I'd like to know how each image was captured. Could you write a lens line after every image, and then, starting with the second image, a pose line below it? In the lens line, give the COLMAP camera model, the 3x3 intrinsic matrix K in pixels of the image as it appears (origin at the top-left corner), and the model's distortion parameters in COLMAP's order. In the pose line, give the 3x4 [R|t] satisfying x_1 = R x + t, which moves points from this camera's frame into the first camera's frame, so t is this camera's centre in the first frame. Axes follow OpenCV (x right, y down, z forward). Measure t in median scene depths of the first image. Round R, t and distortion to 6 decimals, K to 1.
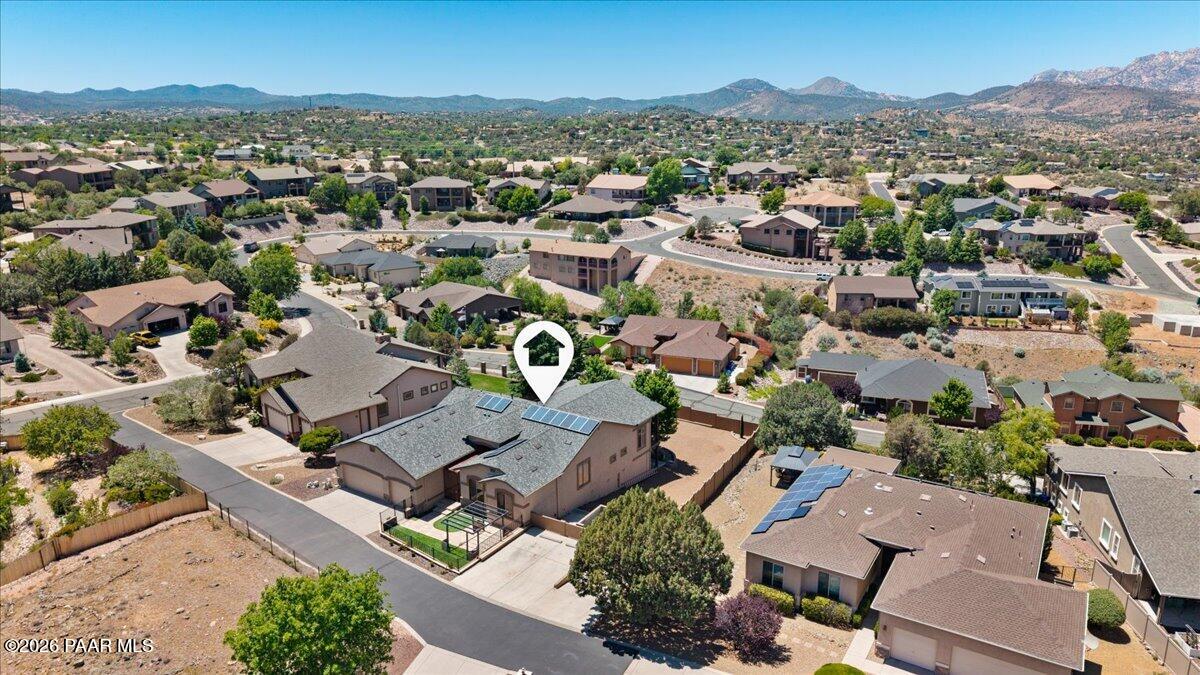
lens RADIAL K [[806.8, 0, 589.9], [0, 806.8, 343.9], [0, 0, 1]] dist [0.026494, -0.038174]
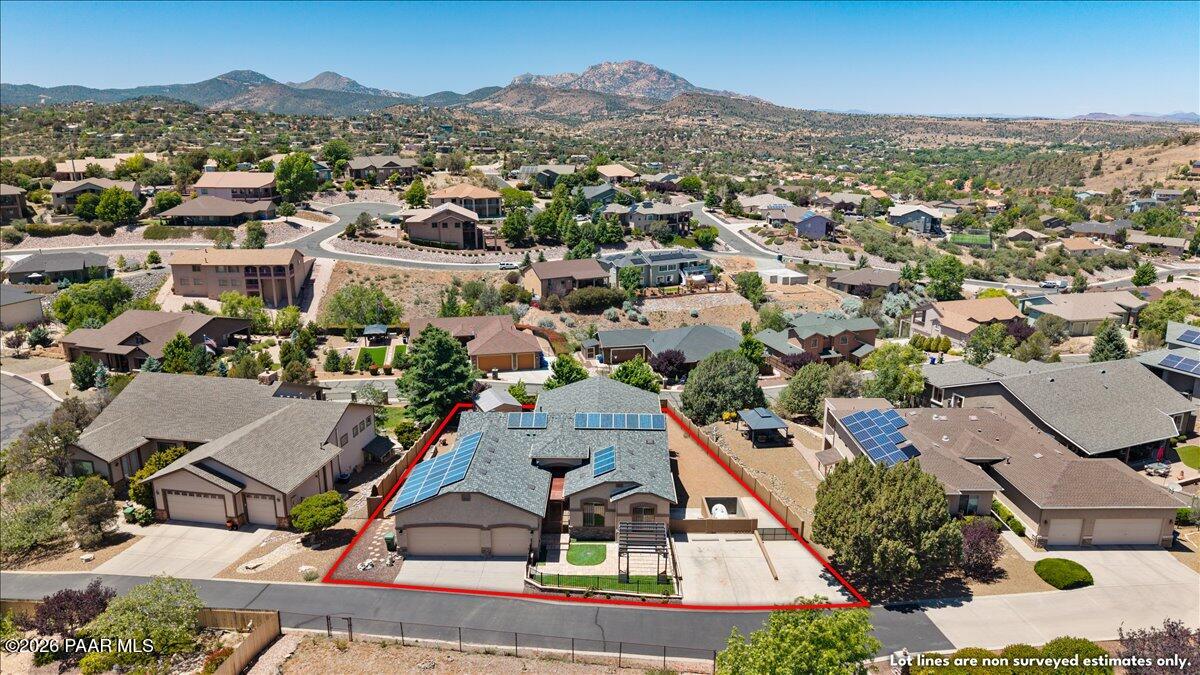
lens RADIAL K [[806.8, 0, 604.1], [0, 806.8, 346.2], [0, 0, 1]] dist [0.026494, -0.038174]
pose [[0.830437, -0.140624, 0.539073, -0.163030], [0.136599, 0.989478, 0.047689, -0.011984], [-0.540107, 0.034034, 0.840908, 0.065140]]
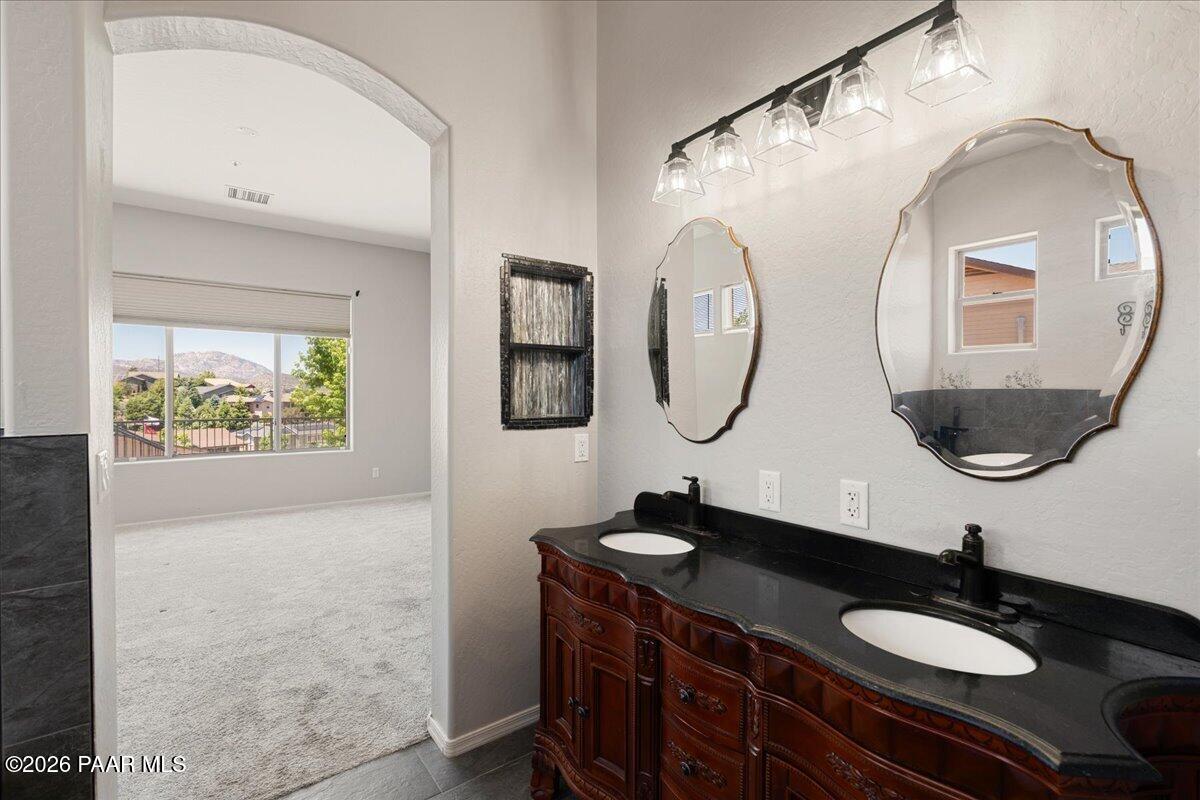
lens RADIAL K [[541.7, 0, 604.2], [0, 541.7, 397.5], [0, 0, 1]] dist [-0.008167, 0.002840]
pose [[0.316638, 0.001645, 0.948545, -0.048885], [0.250767, 0.964275, -0.085382, 0.038921], [-0.914798, 0.264899, 0.304914, 0.324221]]
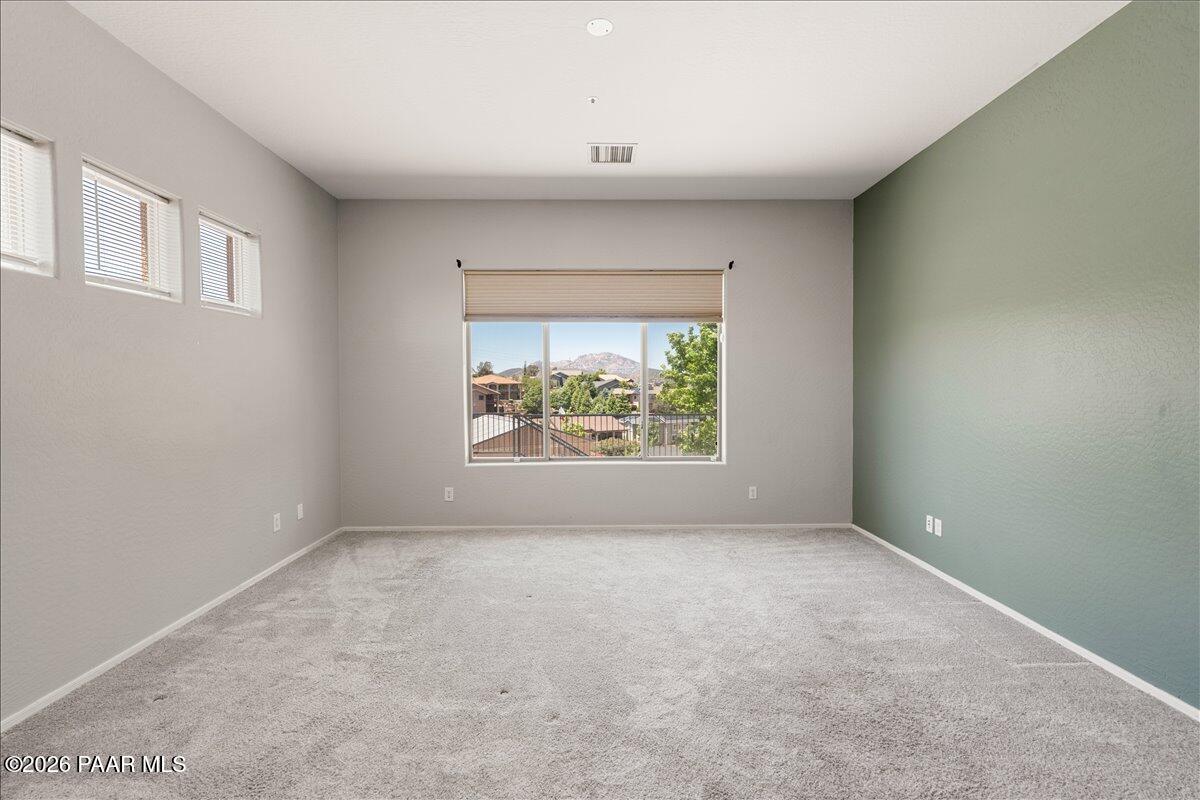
lens RADIAL K [[541.7, 0, 596.8], [0, 541.7, 397.8], [0, 0, 1]] dist [-0.008167, 0.002840]
pose [[0.821761, -0.008912, 0.569763, -0.042439], [0.152487, 0.966852, -0.204806, 0.036681], [-0.549051, 0.255183, 0.795880, 0.330973]]
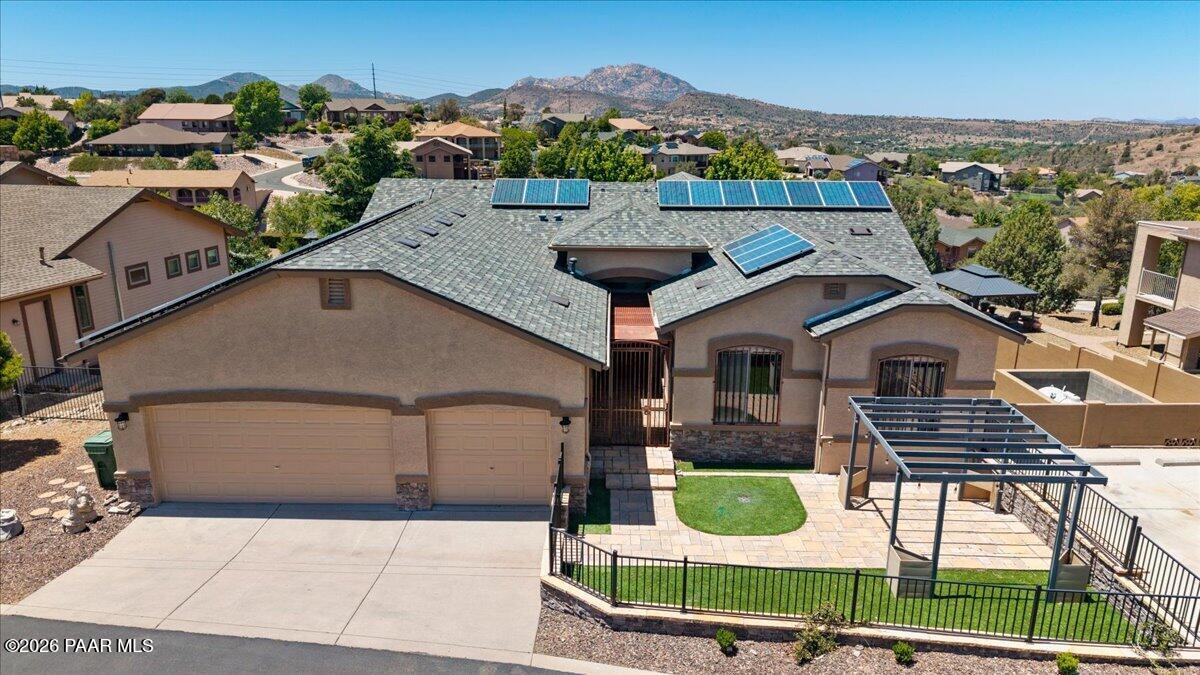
lens RADIAL K [[806.8, 0, 603.0], [0, 806.8, 347.3], [0, 0, 1]] dist [0.026494, -0.038174]
pose [[0.832526, -0.135912, 0.537055, -0.094709], [0.134024, 0.990054, 0.042792, 0.041266], [-0.537529, 0.036353, 0.842461, 0.216282]]
